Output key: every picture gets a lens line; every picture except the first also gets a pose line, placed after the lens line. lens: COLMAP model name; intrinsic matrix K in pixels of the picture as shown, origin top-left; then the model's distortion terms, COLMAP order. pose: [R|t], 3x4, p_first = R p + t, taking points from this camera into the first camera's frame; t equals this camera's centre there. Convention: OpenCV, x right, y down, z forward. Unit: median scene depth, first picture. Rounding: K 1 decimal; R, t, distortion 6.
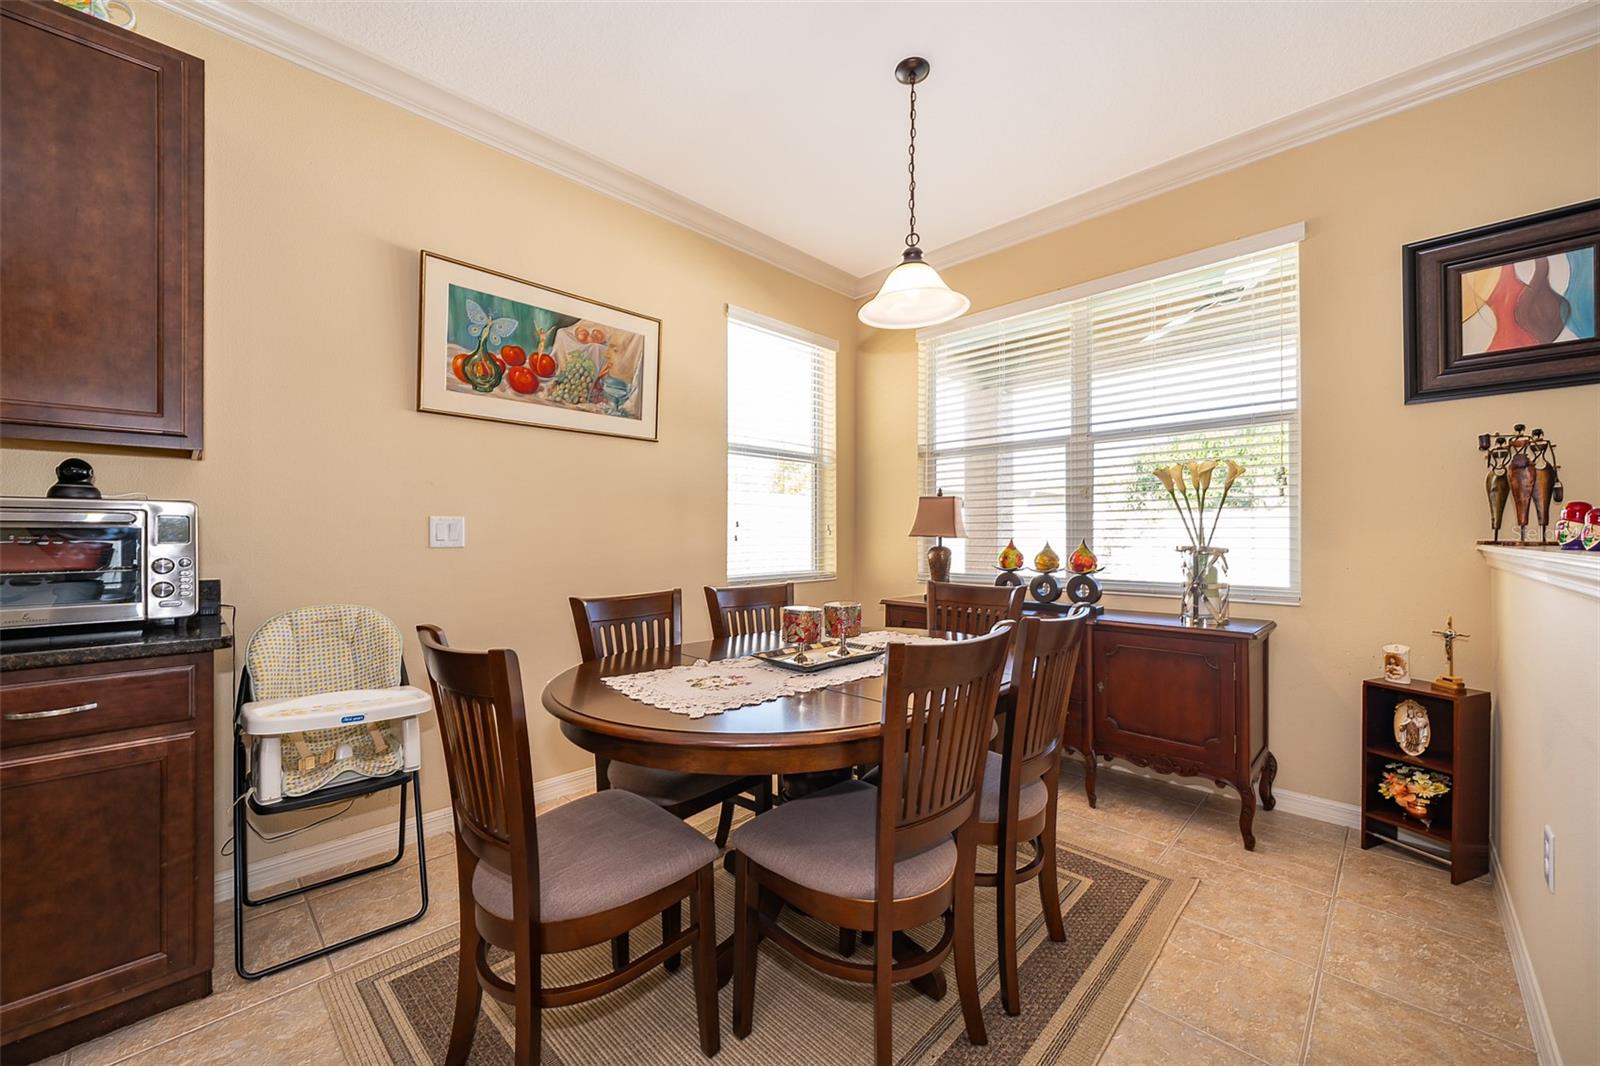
lens RADIAL K [[622.3, 0, 804.1], [0, 622.3, 532.8], [0, 0, 1]] dist [-0.002555, -0.000087]
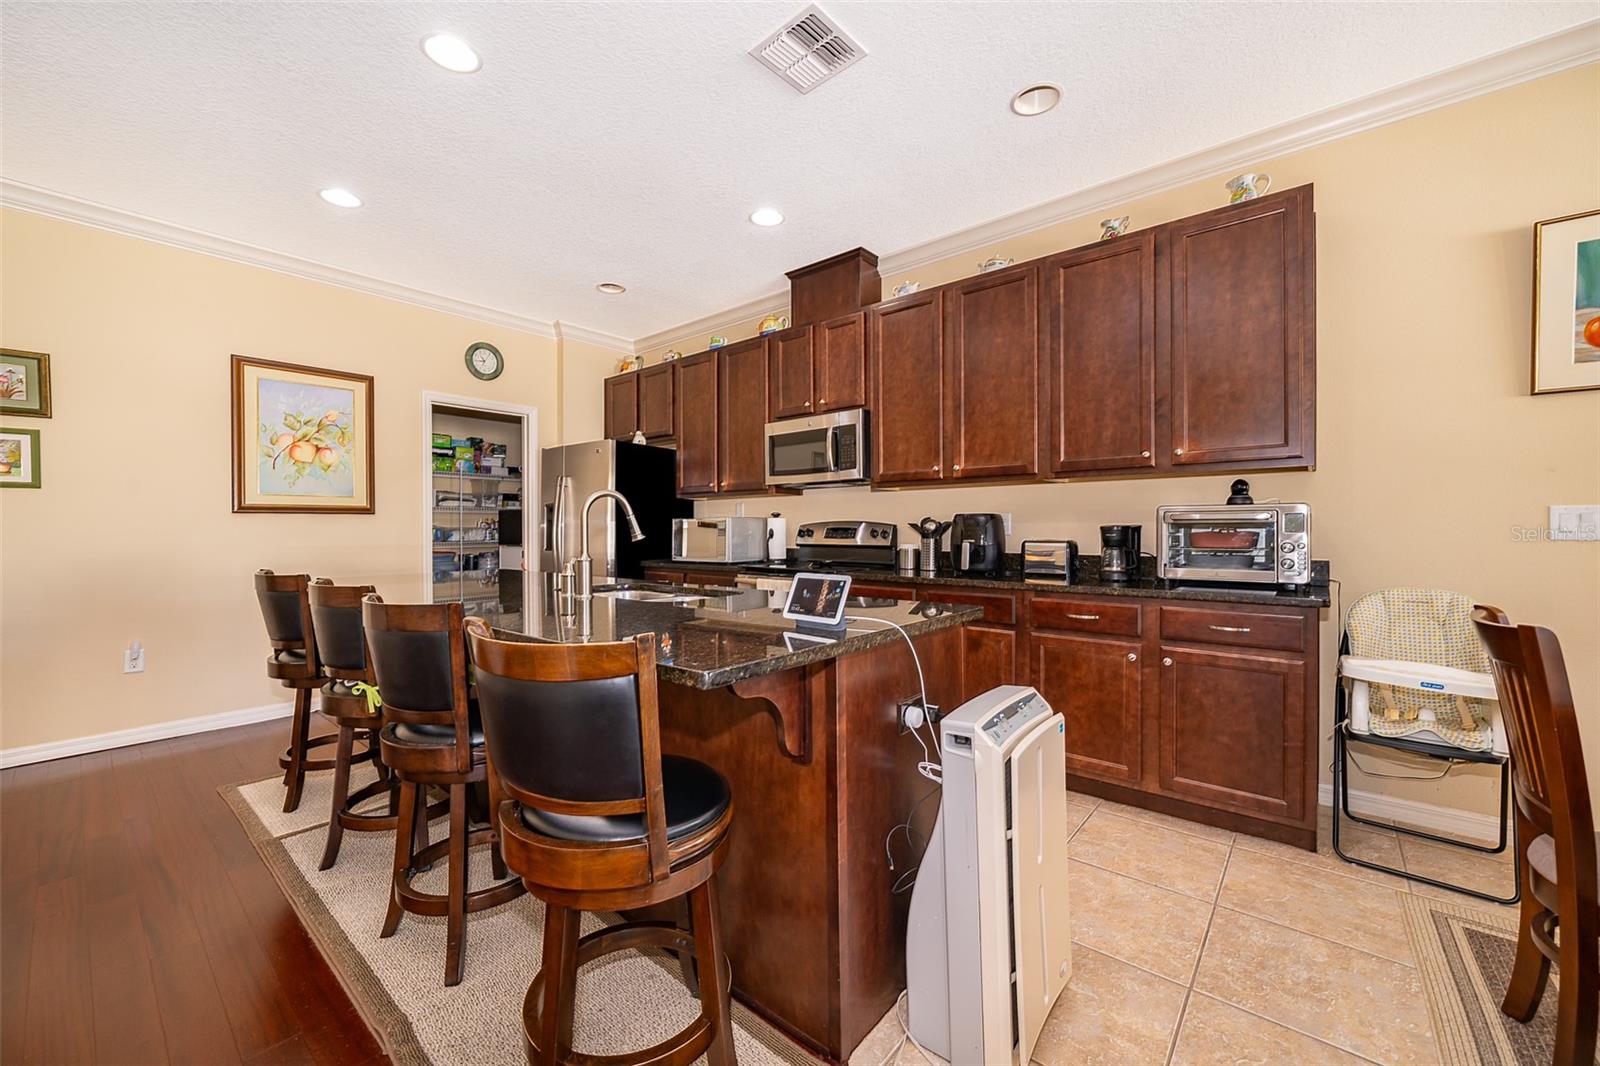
lens RADIAL K [[622.3, 0, 786.9], [0, 622.3, 533.8], [0, 0, 1]] dist [-0.002555, -0.000087]
pose [[0.064016, 0.007632, -0.997920, 0.241832], [0.007051, 0.999942, 0.008100, -0.000107], [0.997924, -0.007555, 0.063958, -0.187096]]
